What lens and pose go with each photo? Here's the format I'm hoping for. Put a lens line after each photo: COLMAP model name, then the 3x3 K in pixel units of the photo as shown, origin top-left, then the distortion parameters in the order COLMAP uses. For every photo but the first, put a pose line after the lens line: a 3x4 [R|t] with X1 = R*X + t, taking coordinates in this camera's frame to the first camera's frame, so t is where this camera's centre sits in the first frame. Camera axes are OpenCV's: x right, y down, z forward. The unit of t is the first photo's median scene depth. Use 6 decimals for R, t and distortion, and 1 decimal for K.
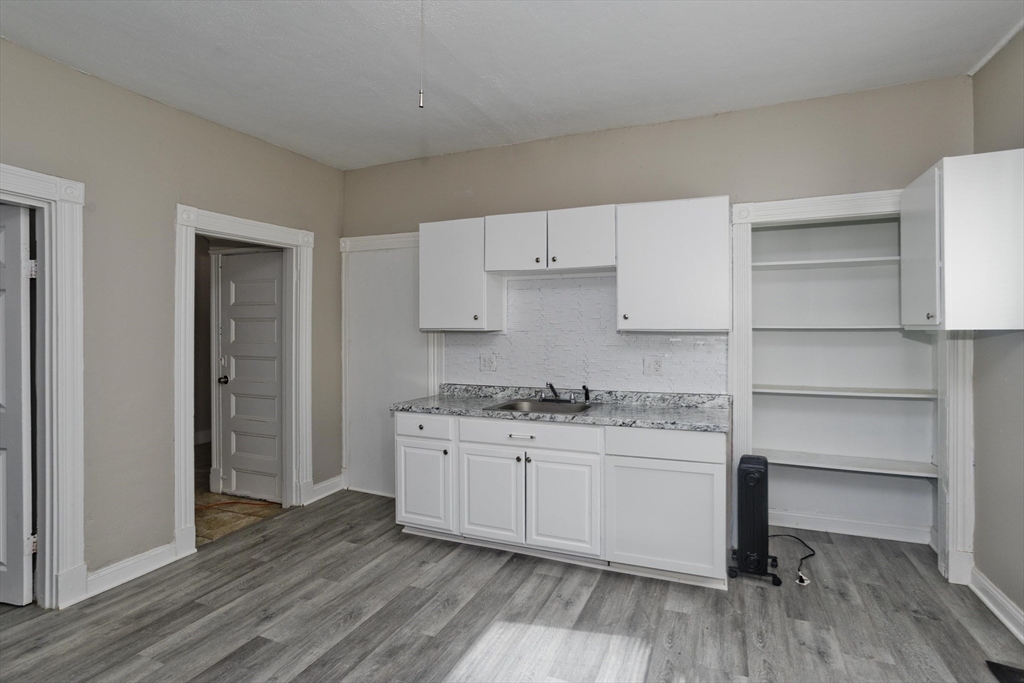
lens RADIAL K [[507.0, 0, 516.0], [0, 507.0, 335.0], [0, 0, 1]] dist [0.002526, 0.000815]
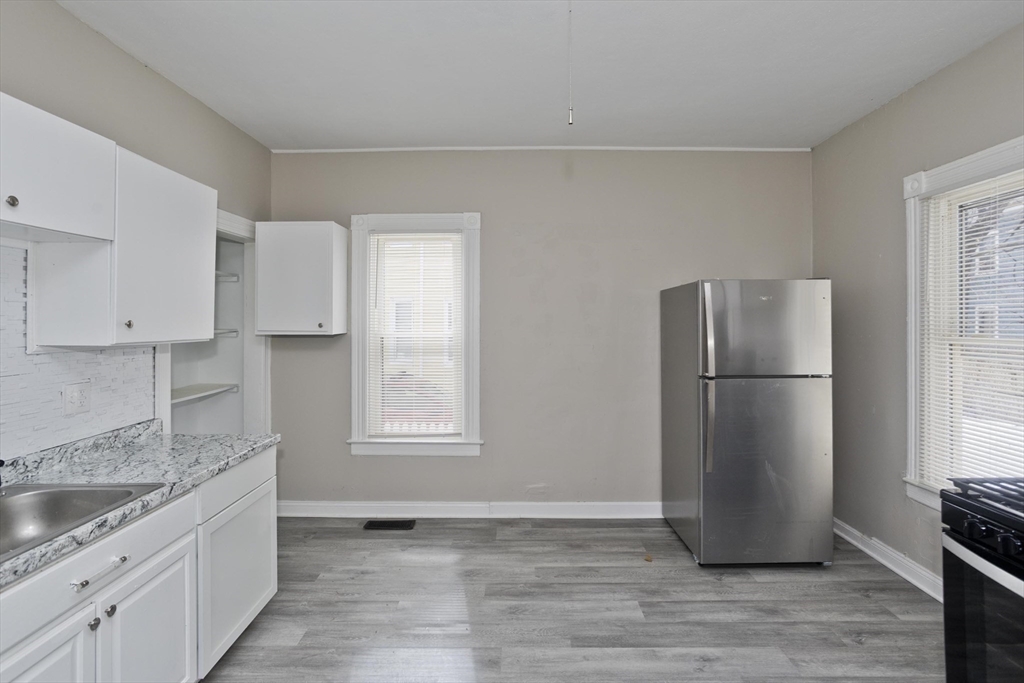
lens RADIAL K [[507.0, 0, 522.0], [0, 507.0, 318.5], [0, 0, 1]] dist [0.002526, 0.000815]
pose [[-0.394088, 0.006729, 0.919048, -0.607882], [0.008645, 0.999956, -0.003614, -0.037693], [-0.919032, 0.006521, -0.394129, 0.833757]]
